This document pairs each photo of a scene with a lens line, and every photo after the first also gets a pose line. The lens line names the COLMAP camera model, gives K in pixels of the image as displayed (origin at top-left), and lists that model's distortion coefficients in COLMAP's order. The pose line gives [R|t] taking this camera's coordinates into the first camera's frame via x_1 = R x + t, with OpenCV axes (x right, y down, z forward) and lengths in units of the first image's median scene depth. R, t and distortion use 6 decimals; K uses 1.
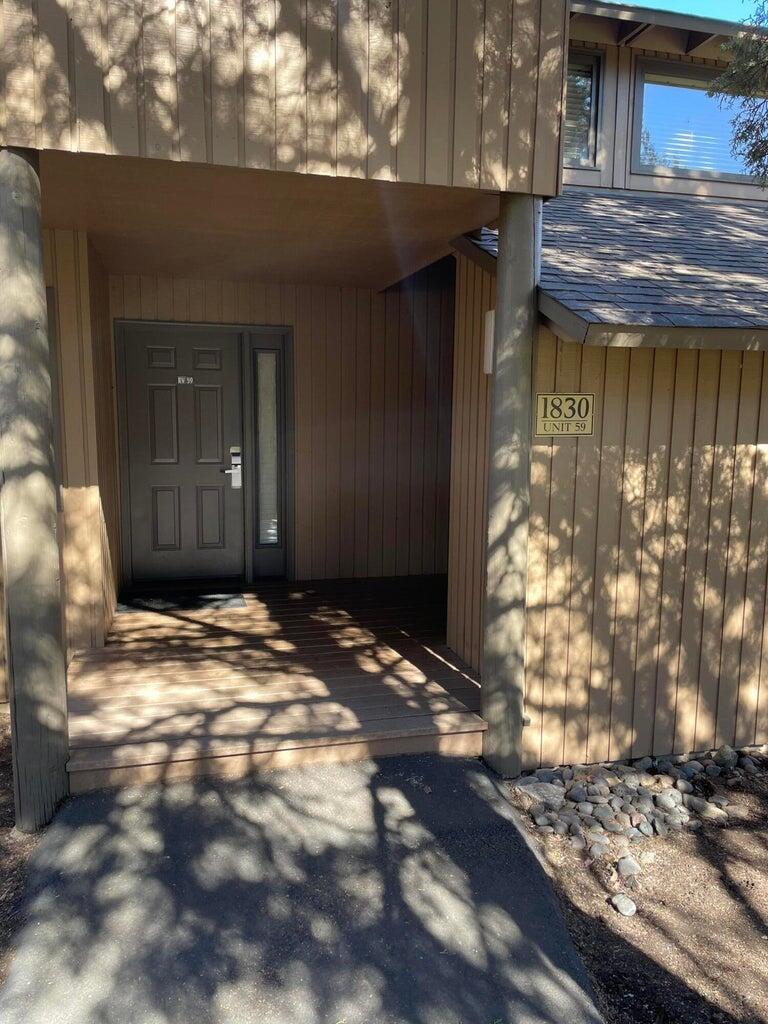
lens RADIAL K [[777.7, 0, 383.2], [0, 777.7, 512.1], [0, 0, 1]] dist [0.001170, -0.000017]
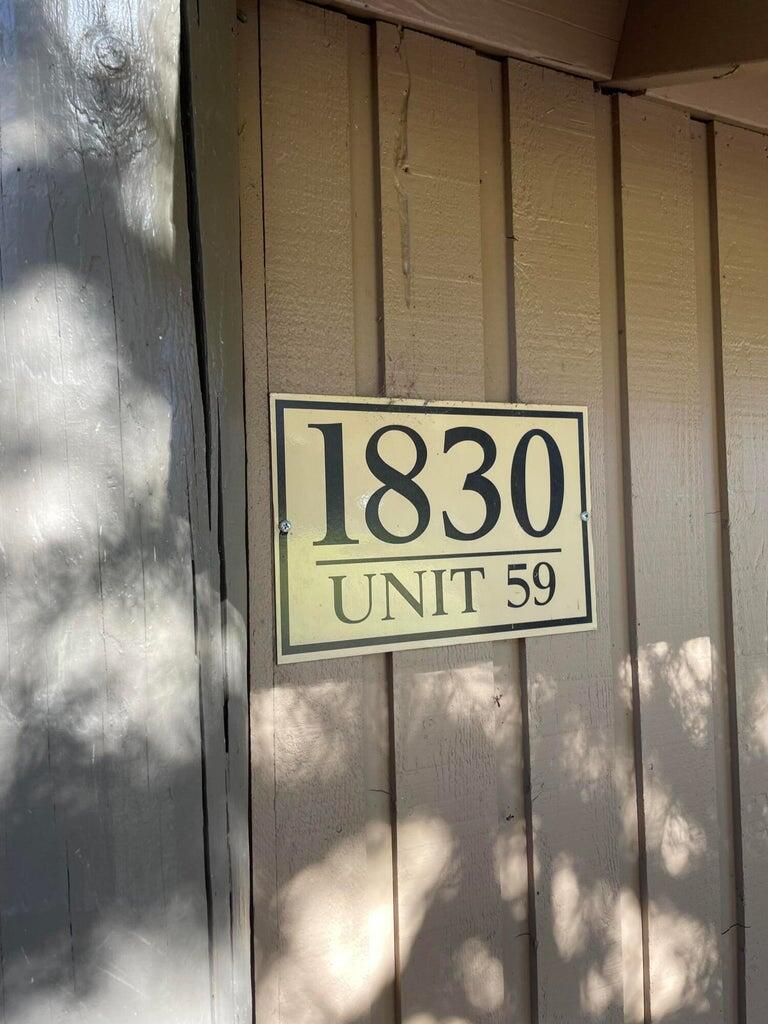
lens RADIAL K [[777.7, 0, 384.0], [0, 777.7, 513.0], [0, 0, 1]] dist [0.001170, -0.000017]
pose [[0.979545, -0.032558, 0.198573, 0.184127], [0.062522, 0.987225, -0.146551, -0.101946], [-0.191265, 0.155968, 0.969067, 0.829987]]
